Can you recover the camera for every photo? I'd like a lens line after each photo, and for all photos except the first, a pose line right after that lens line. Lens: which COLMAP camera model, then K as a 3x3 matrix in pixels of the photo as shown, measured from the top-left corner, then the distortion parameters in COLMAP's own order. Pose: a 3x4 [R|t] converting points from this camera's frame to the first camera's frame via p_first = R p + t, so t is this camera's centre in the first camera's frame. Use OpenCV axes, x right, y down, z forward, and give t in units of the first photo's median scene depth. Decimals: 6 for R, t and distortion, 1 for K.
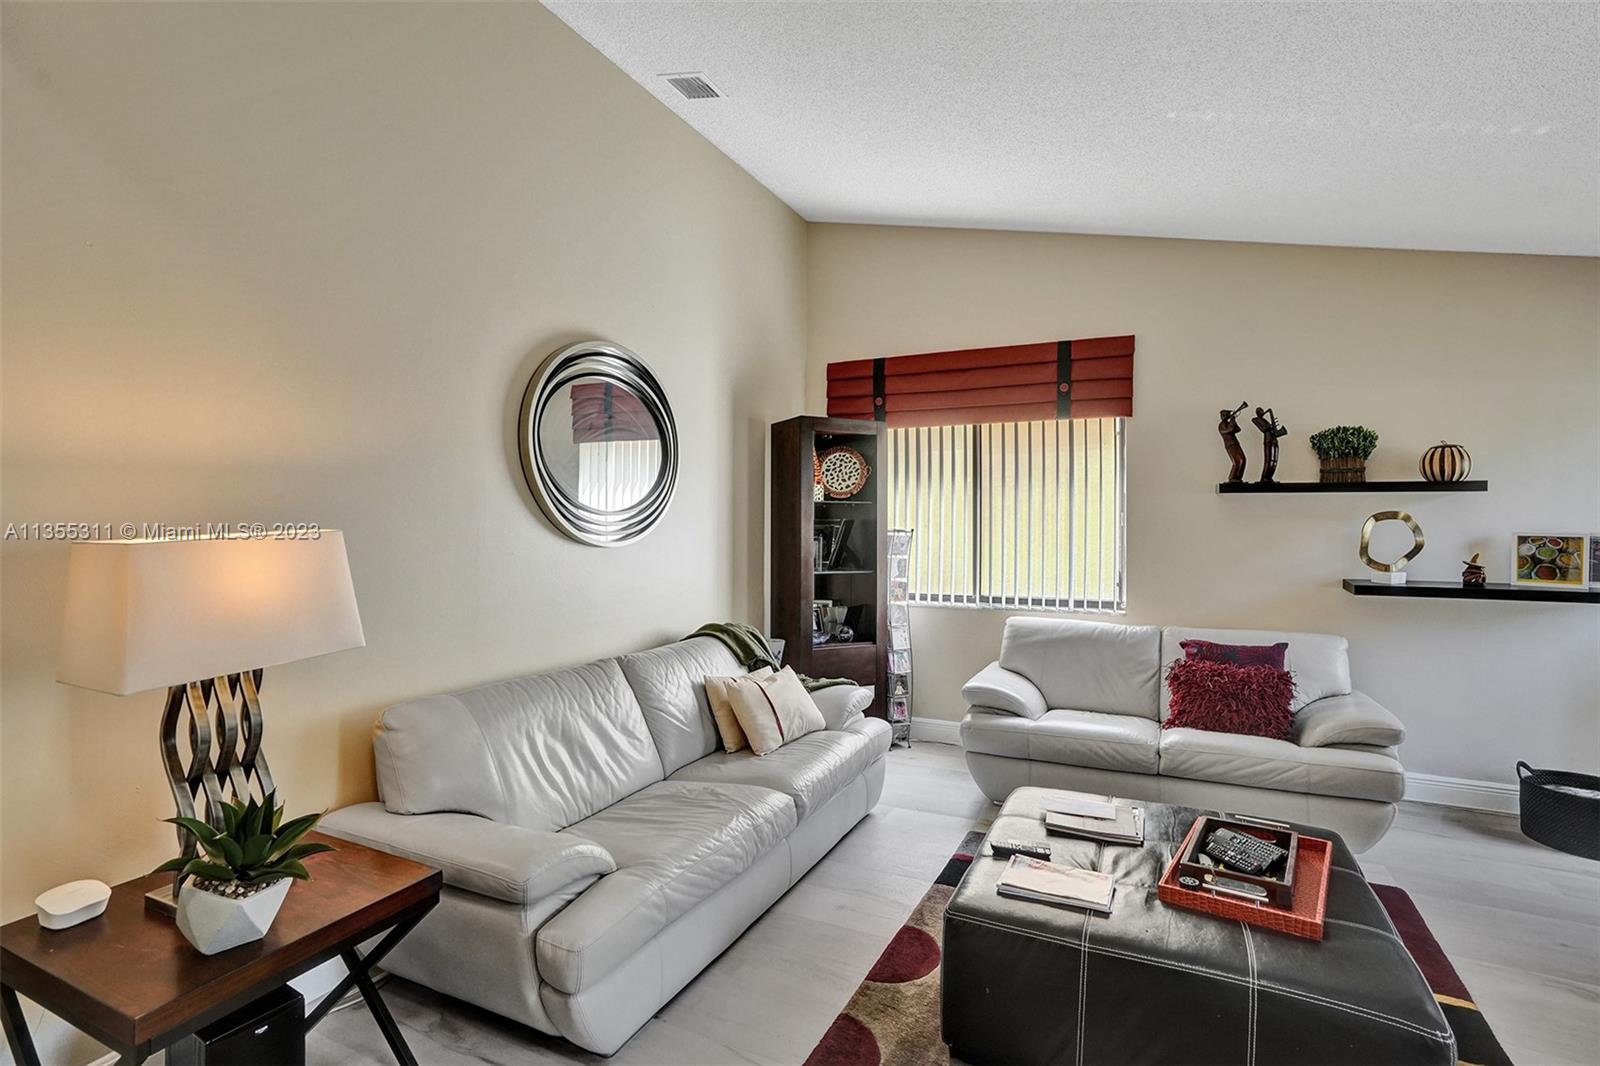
lens RADIAL K [[767.9, 0, 802.6], [0, 767.9, 520.1], [0, 0, 1]] dist [-0.053565, 0.028612]
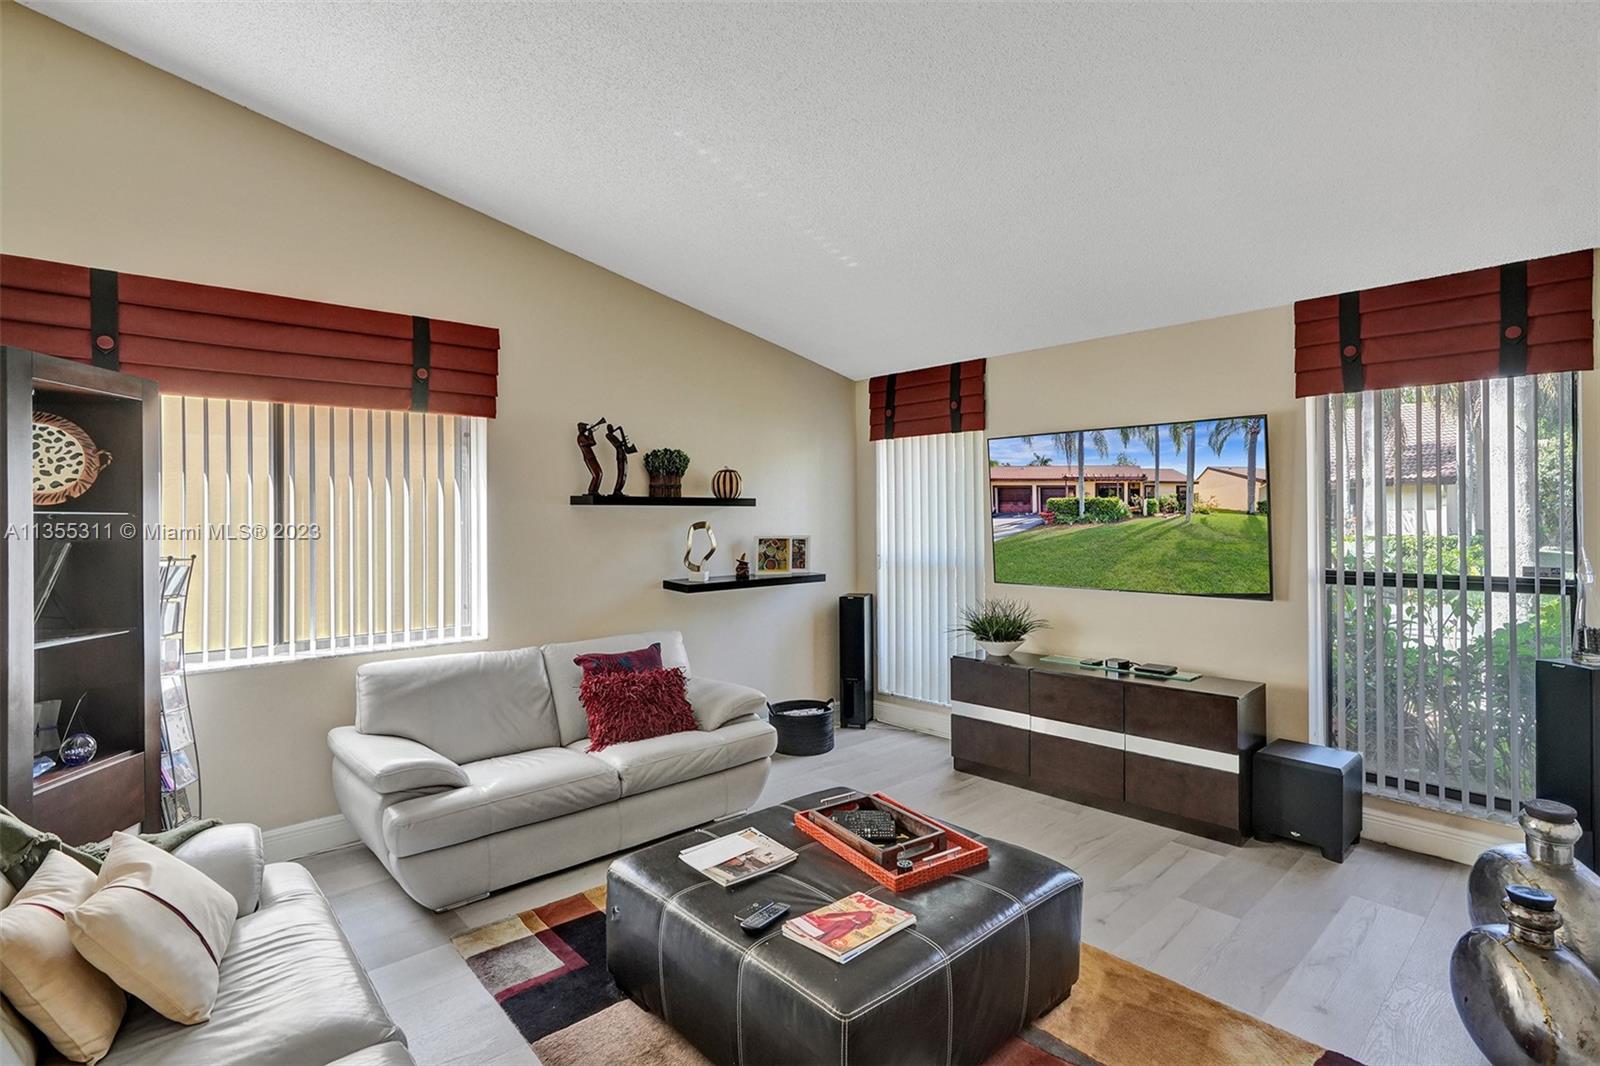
lens RADIAL K [[767.9, 0, 799.5], [0, 767.9, 510.5], [0, 0, 1]] dist [-0.053565, 0.028612]
pose [[0.384766, 0.004075, 0.923005, -0.285076], [0.013565, 0.999857, -0.010070, -0.014343], [-0.922915, 0.016395, 0.384655, 0.351729]]
